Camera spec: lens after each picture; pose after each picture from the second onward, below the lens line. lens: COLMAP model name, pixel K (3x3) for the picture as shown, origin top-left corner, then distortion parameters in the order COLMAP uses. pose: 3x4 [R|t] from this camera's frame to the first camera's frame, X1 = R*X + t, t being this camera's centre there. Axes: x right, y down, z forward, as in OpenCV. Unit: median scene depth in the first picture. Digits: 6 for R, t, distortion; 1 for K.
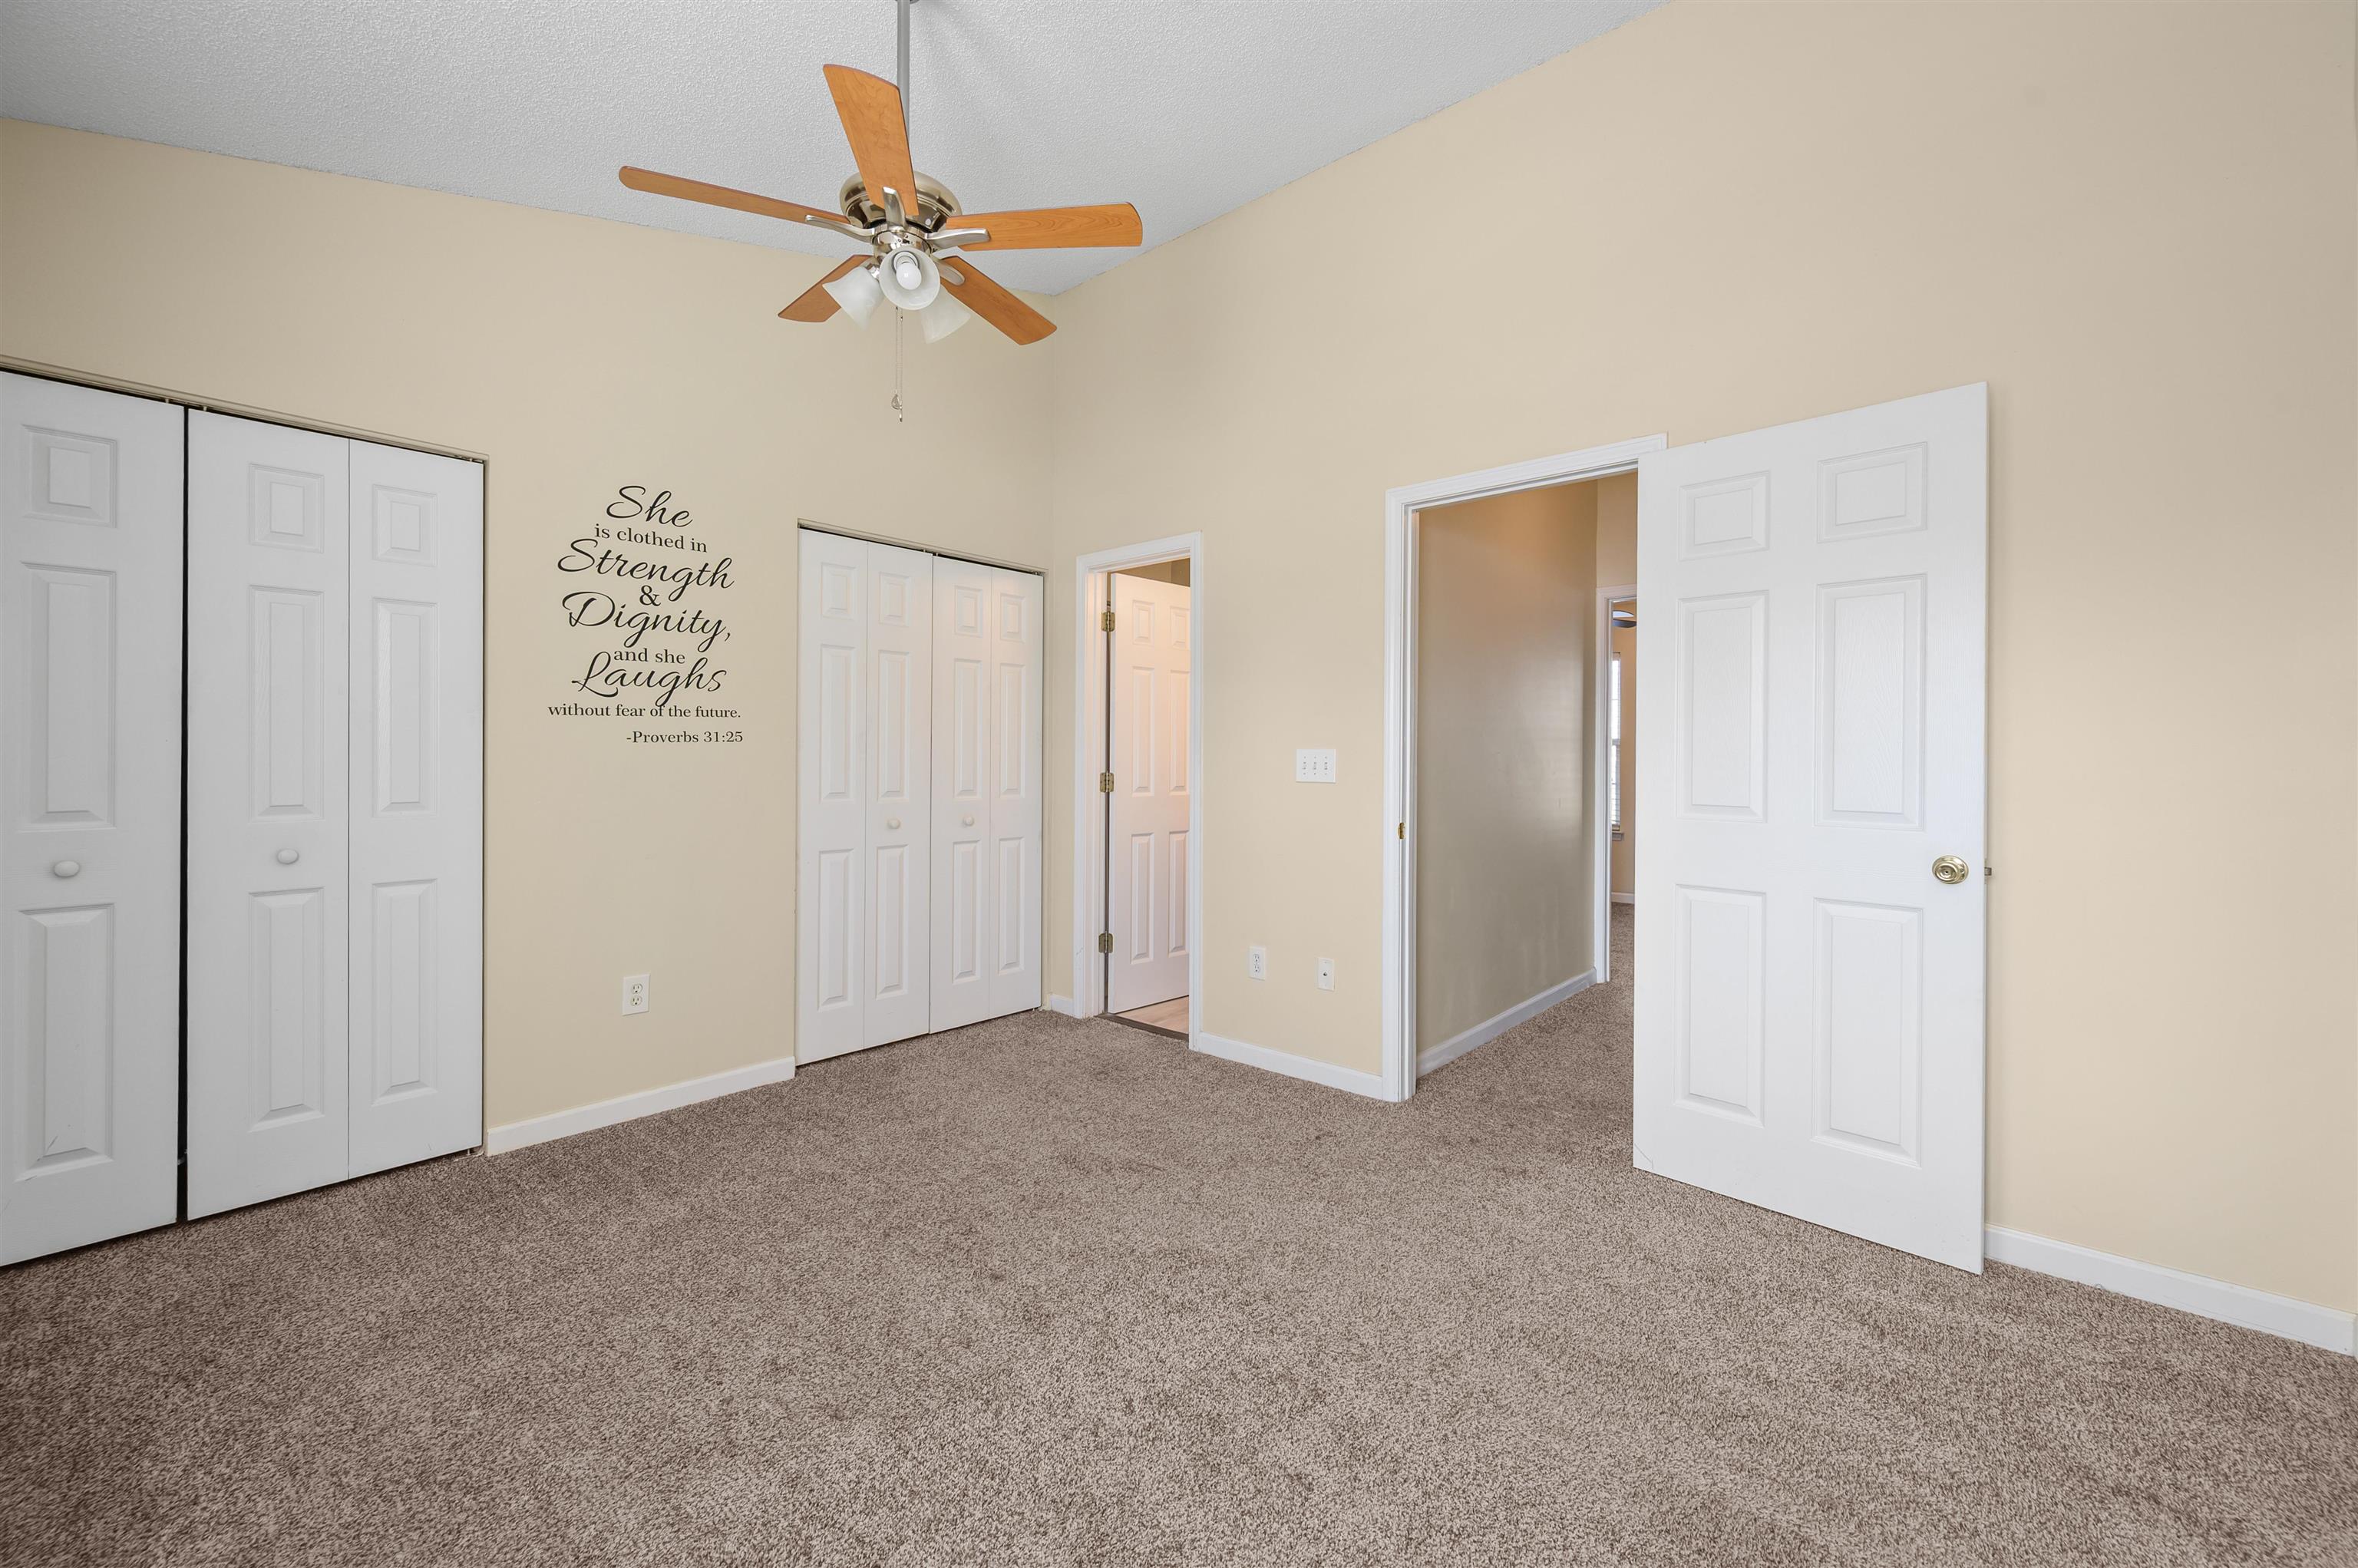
lens RADIAL K [[943.2, 0, 1188.5], [0, 943.2, 759.5], [0, 0, 1]] dist [-0.003230, 0.001248]
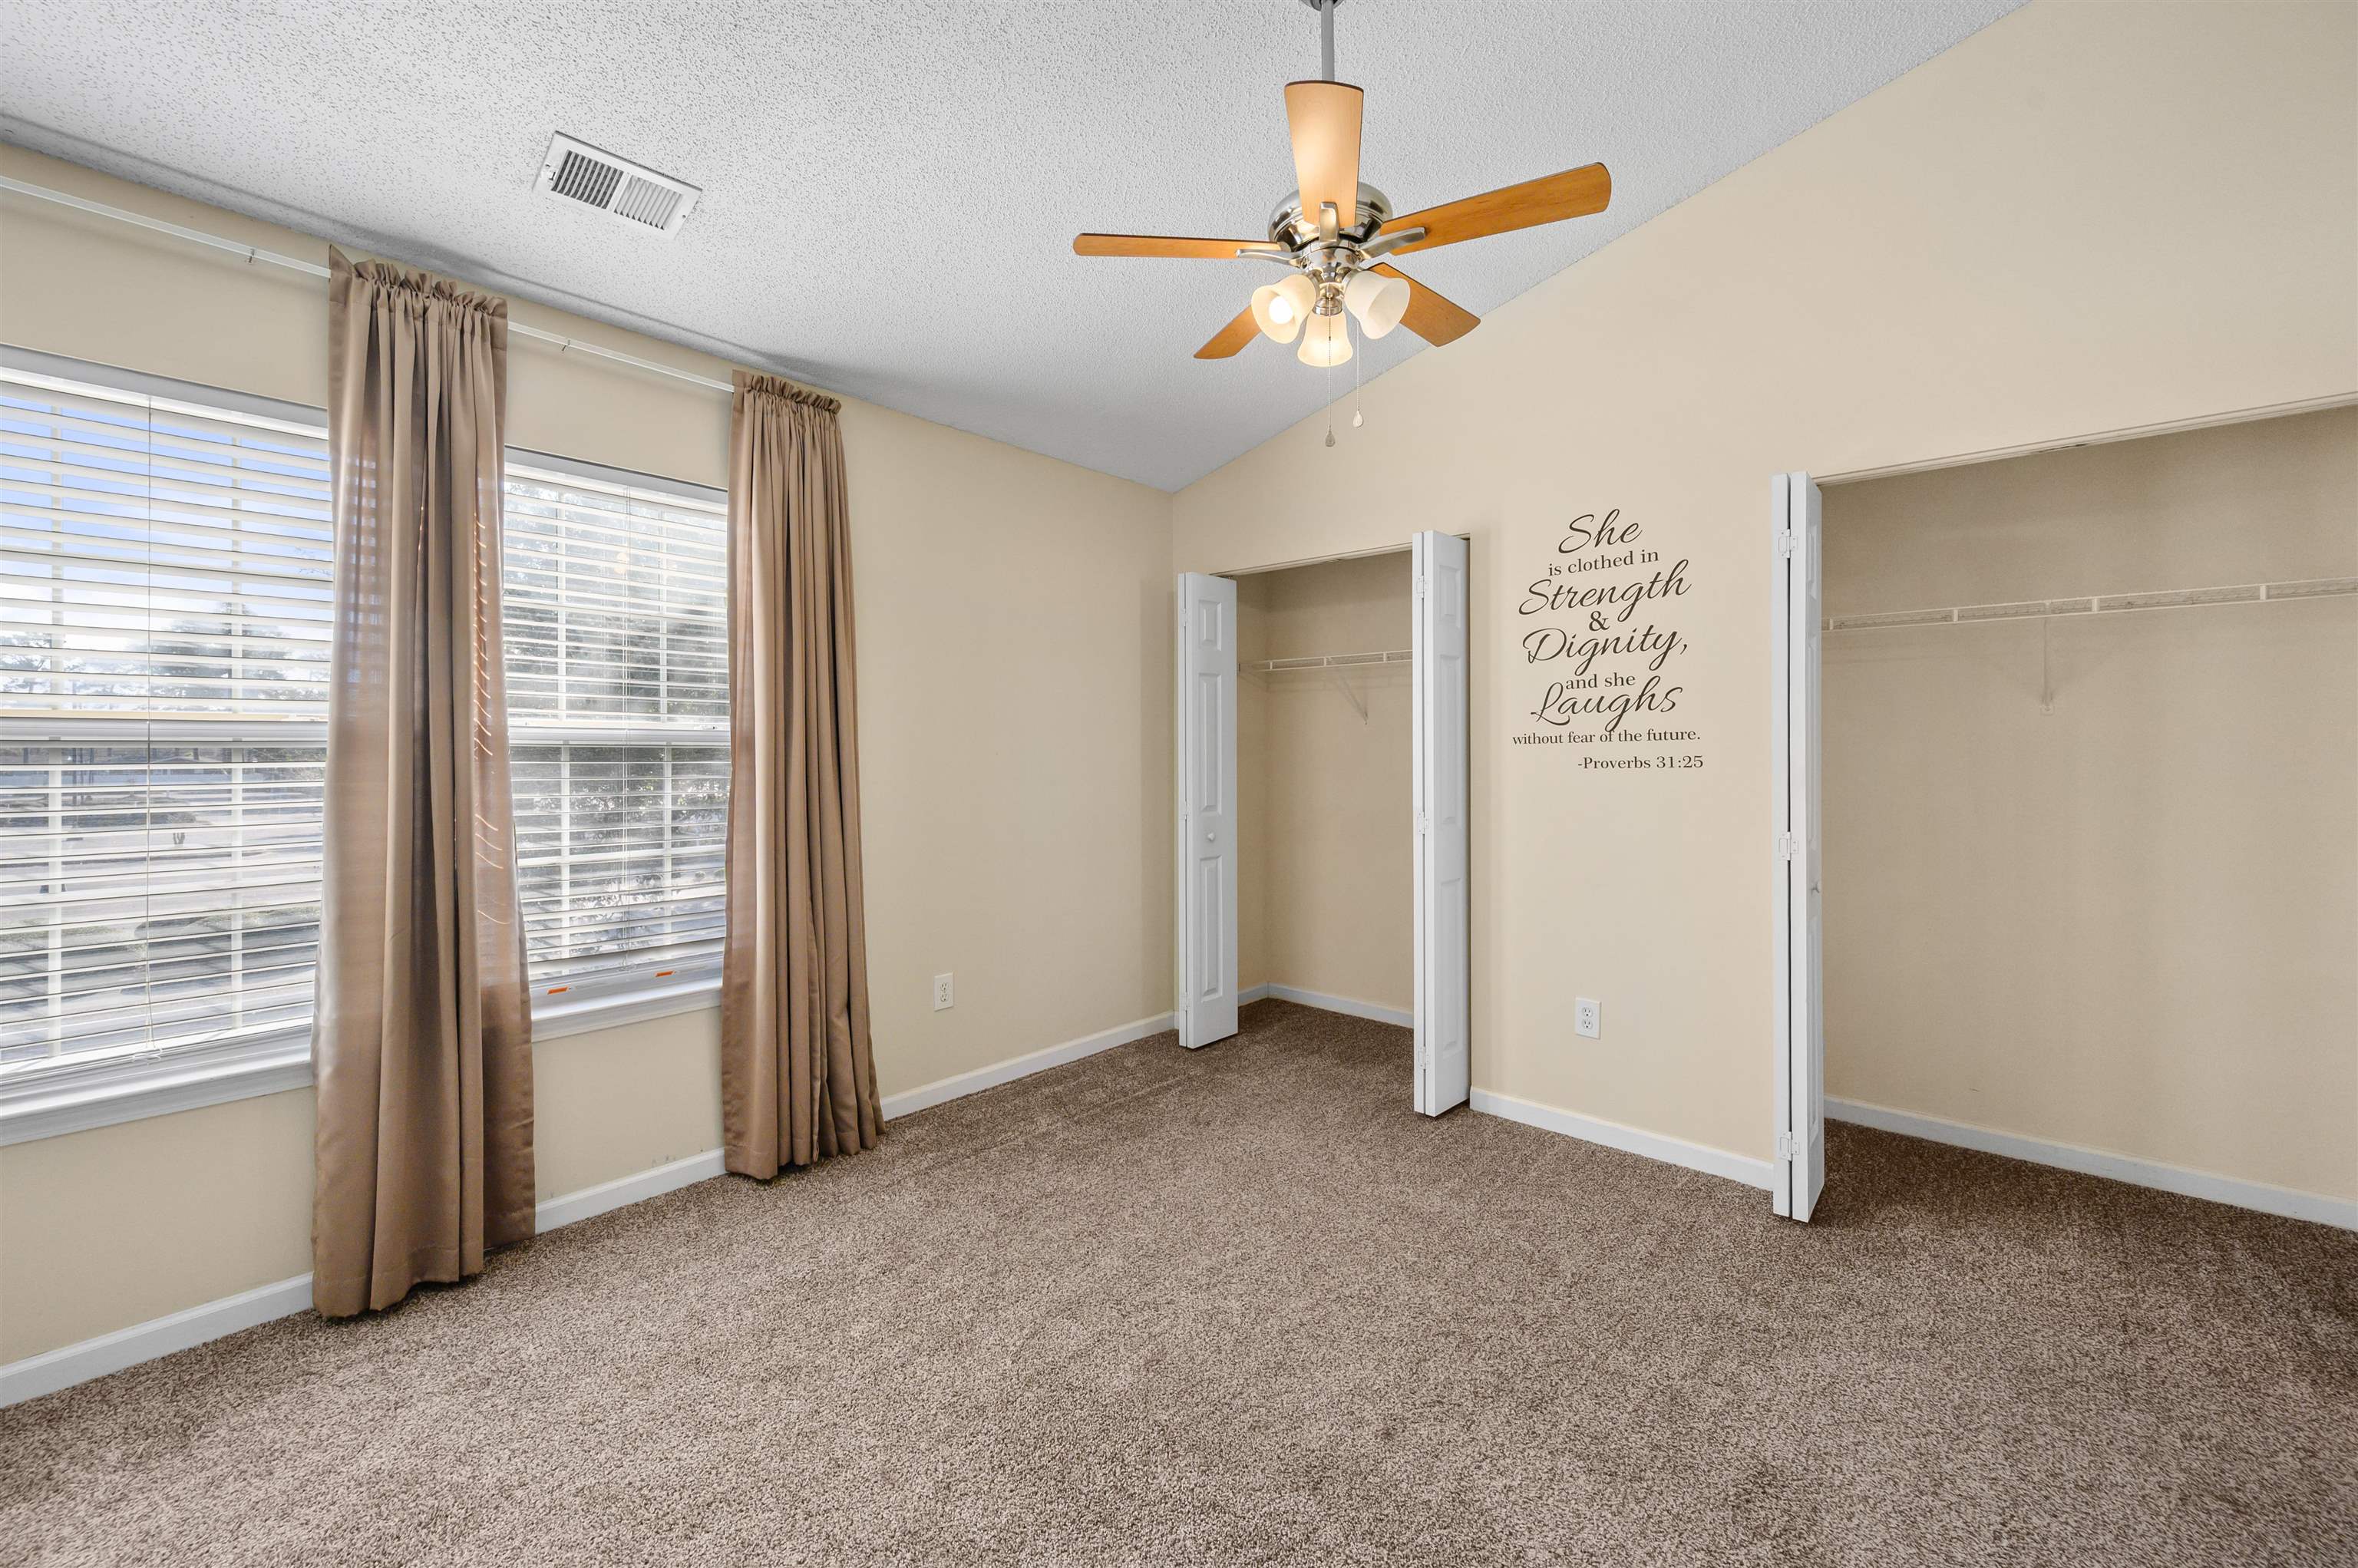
lens RADIAL K [[911.9, 0, 1187.2], [0, 911.9, 775.1], [0, 0, 1]] dist [-0.001407, -0.000107]
pose [[0.000329, 0.005854, -0.999983, 0.385343], [-0.015533, 0.999862, 0.005848, -0.009772], [0.999879, 0.015531, 0.000420, 0.559681]]
